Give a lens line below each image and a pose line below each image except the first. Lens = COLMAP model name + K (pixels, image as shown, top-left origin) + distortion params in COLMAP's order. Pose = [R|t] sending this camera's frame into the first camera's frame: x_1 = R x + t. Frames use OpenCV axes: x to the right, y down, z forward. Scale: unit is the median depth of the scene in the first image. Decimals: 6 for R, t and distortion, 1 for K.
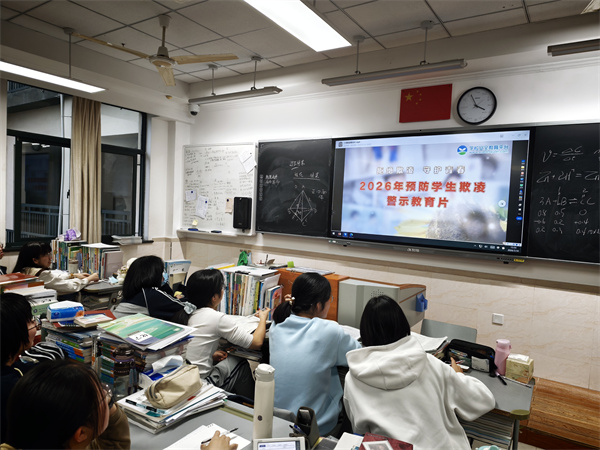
lens RADIAL K [[415.2, 0, 299.7], [0, 415.2, 224.1], [0, 0, 1]] dist [0.018627, -0.028105]
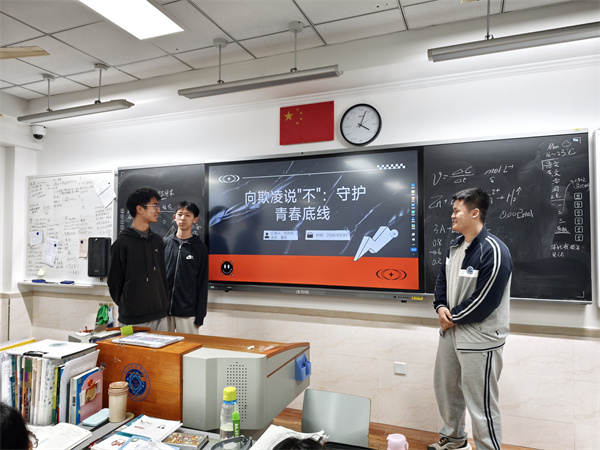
lens RADIAL K [[415.2, 0, 300.3], [0, 415.2, 222.3], [0, 0, 1]] dist [0.018627, -0.028105]
pose [[0.978184, -0.036220, 0.204557, 0.107195], [0.053268, 0.995493, -0.078459, -0.013424], [-0.200793, 0.087644, 0.975705, 0.174606]]
